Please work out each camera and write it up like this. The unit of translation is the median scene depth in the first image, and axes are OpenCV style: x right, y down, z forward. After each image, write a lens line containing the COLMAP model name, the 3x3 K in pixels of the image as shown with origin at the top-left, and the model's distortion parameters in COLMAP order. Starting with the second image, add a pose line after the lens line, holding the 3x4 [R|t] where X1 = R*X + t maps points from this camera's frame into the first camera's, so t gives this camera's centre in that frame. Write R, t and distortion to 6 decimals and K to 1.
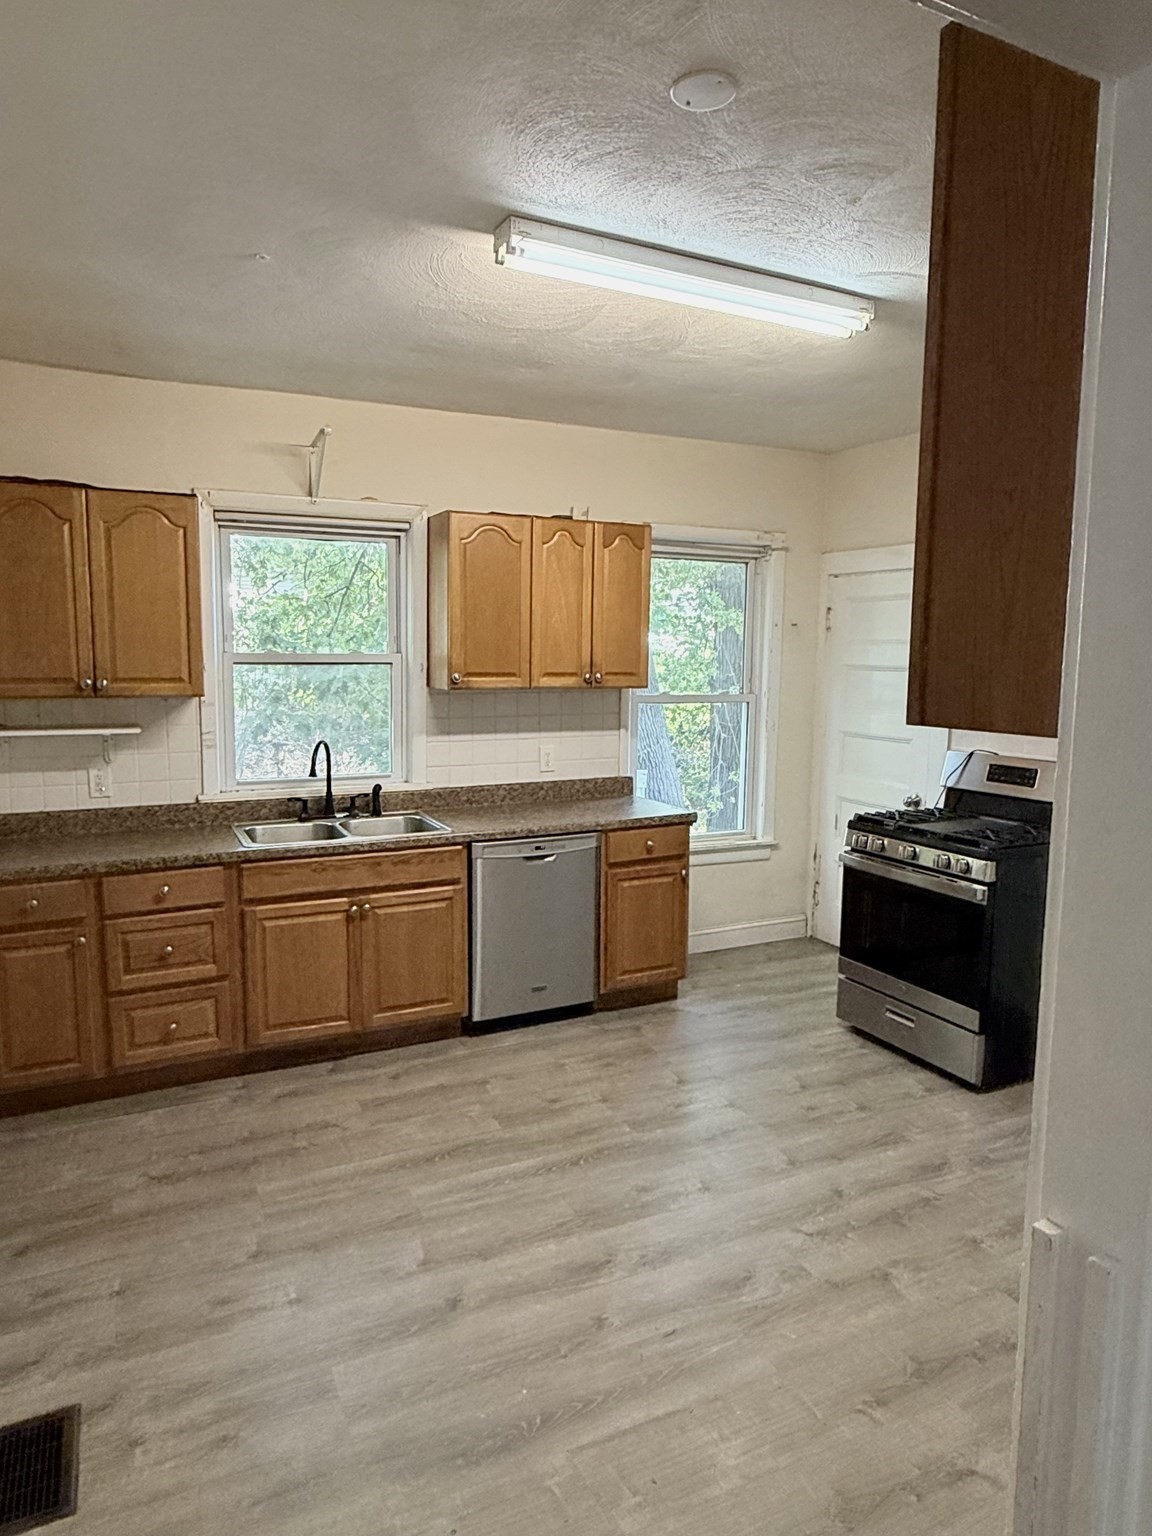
lens RADIAL K [[974.4, 0, 574.0], [0, 974.4, 767.6], [0, 0, 1]] dist [0.015314, 0.000343]
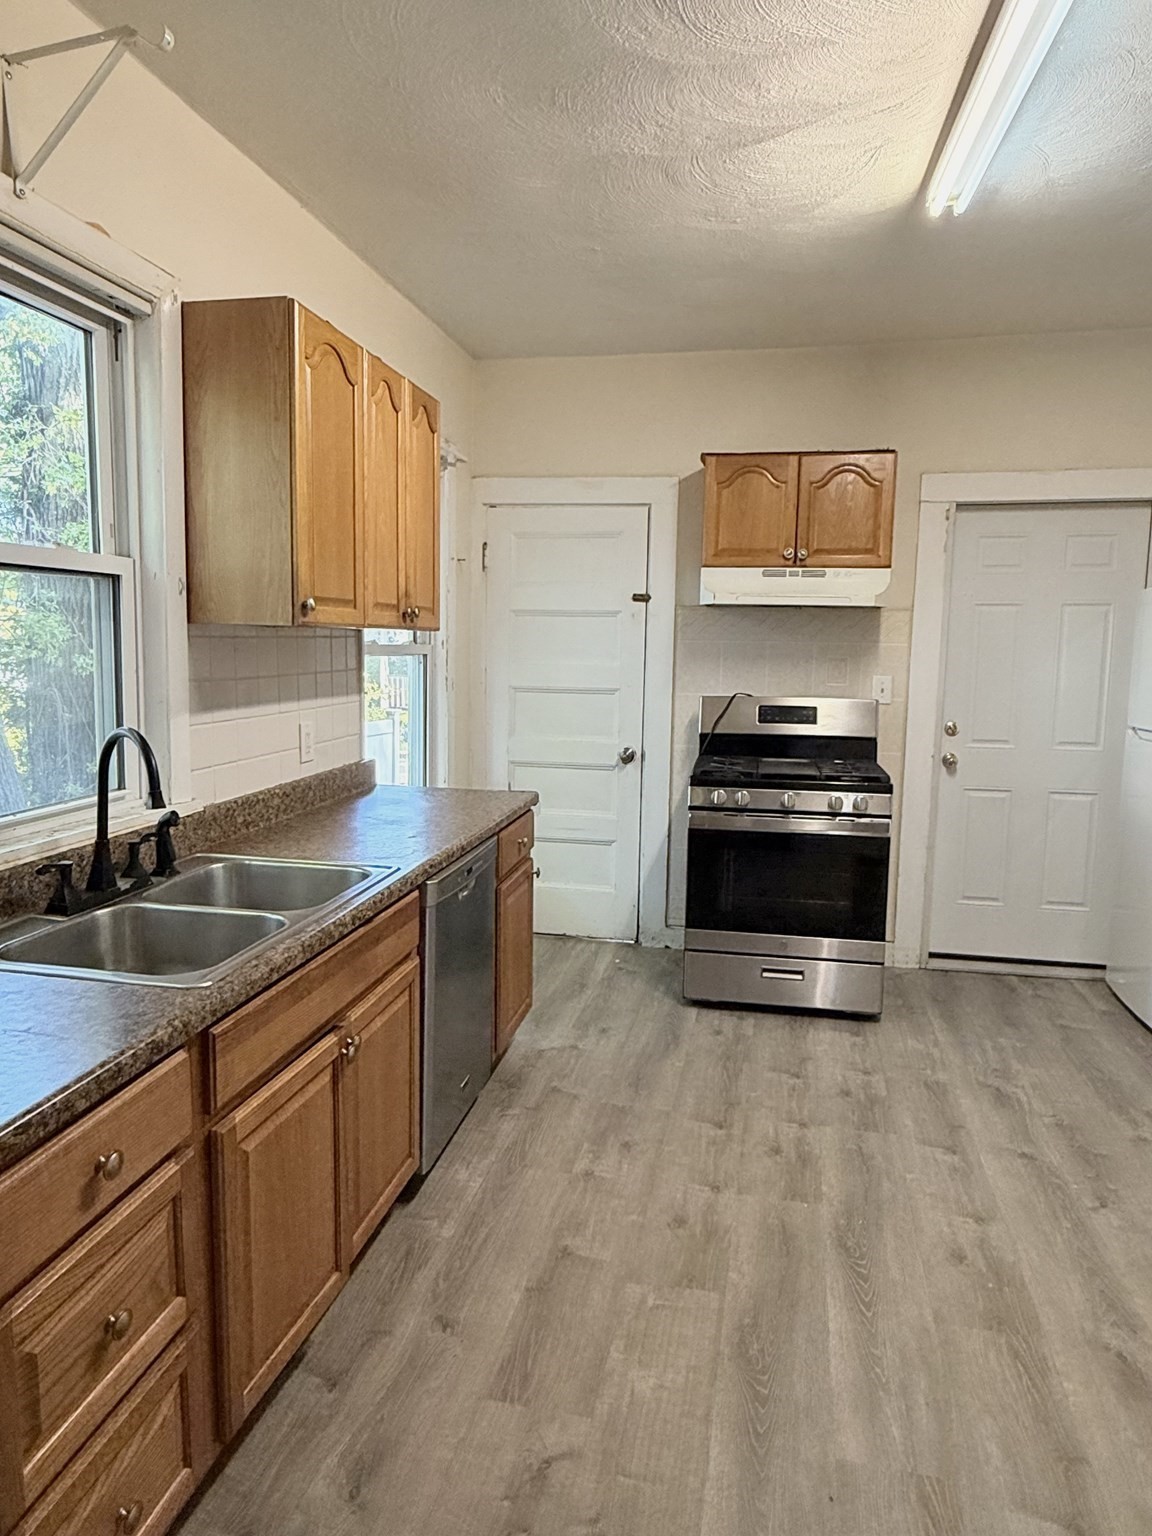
lens RADIAL K [[974.4, 0, 576.6], [0, 974.4, 764.4], [0, 0, 1]] dist [0.015314, 0.000343]
pose [[0.609155, -0.101633, 0.786512, -0.533929], [0.084602, 0.994423, 0.062975, -0.024611], [-0.788526, 0.028179, 0.614356, 0.586453]]
